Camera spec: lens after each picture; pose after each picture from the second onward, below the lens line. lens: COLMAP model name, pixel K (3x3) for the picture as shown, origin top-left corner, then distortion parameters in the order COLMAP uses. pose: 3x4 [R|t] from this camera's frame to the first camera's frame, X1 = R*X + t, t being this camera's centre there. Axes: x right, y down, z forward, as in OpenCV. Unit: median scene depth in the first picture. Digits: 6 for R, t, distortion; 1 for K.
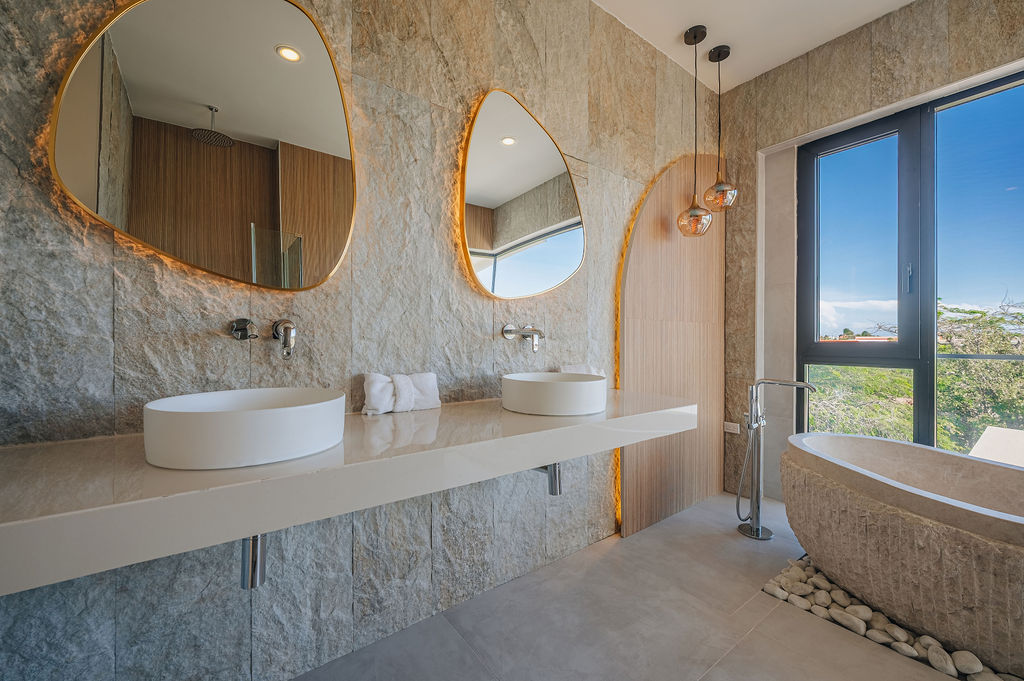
lens RADIAL K [[409.1, 0, 512.8], [0, 409.1, 340.3], [0, 0, 1]] dist [-0.000091, 0.000042]
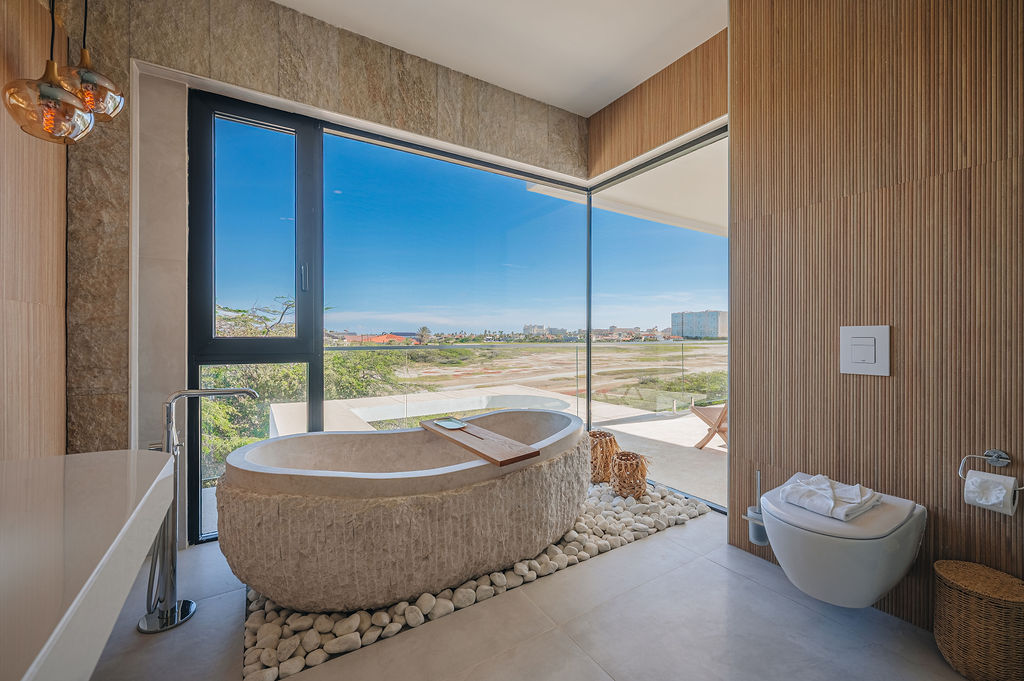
lens RADIAL K [[409.1, 0, 513.2], [0, 409.1, 337.0], [0, 0, 1]] dist [-0.000091, 0.000042]
pose [[0.080349, -0.002132, 0.996765, -0.061375], [-0.000416, 0.999998, 0.002172, 0.001046], [-0.996767, -0.000589, 0.080348, 0.596667]]
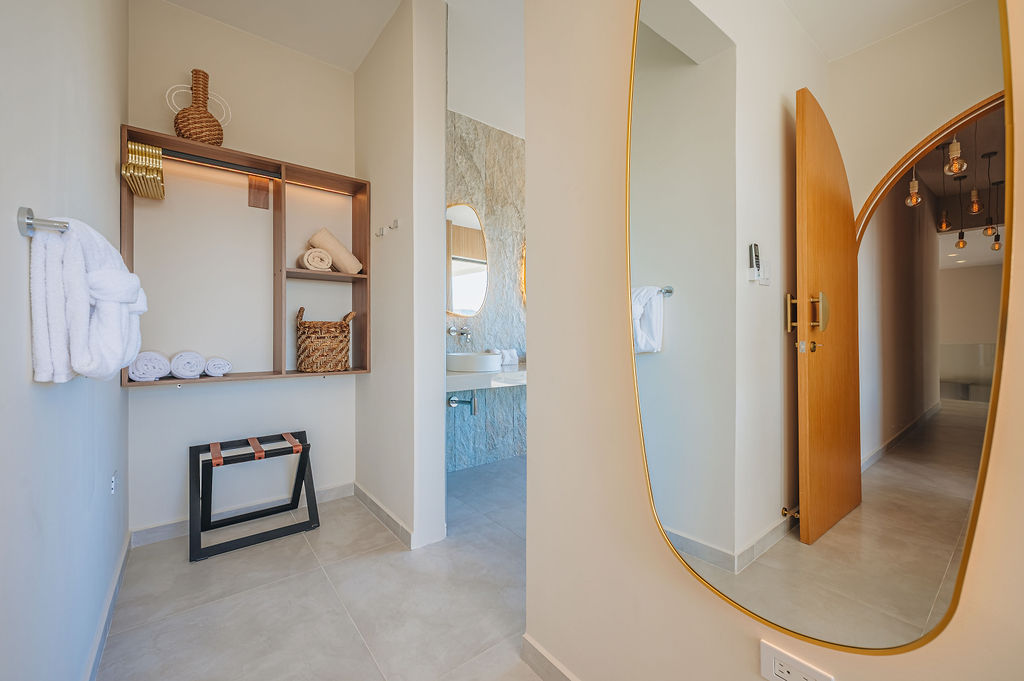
lens RADIAL K [[409.1, 0, 514.4], [0, 409.1, 335.9], [0, 0, 1]] dist [-0.000091, 0.000042]
pose [[0.999621, -0.003588, 0.027288, -0.249723], [0.003472, 0.999985, 0.004305, -0.006257], [-0.027303, -0.004208, 0.999618, -1.252662]]
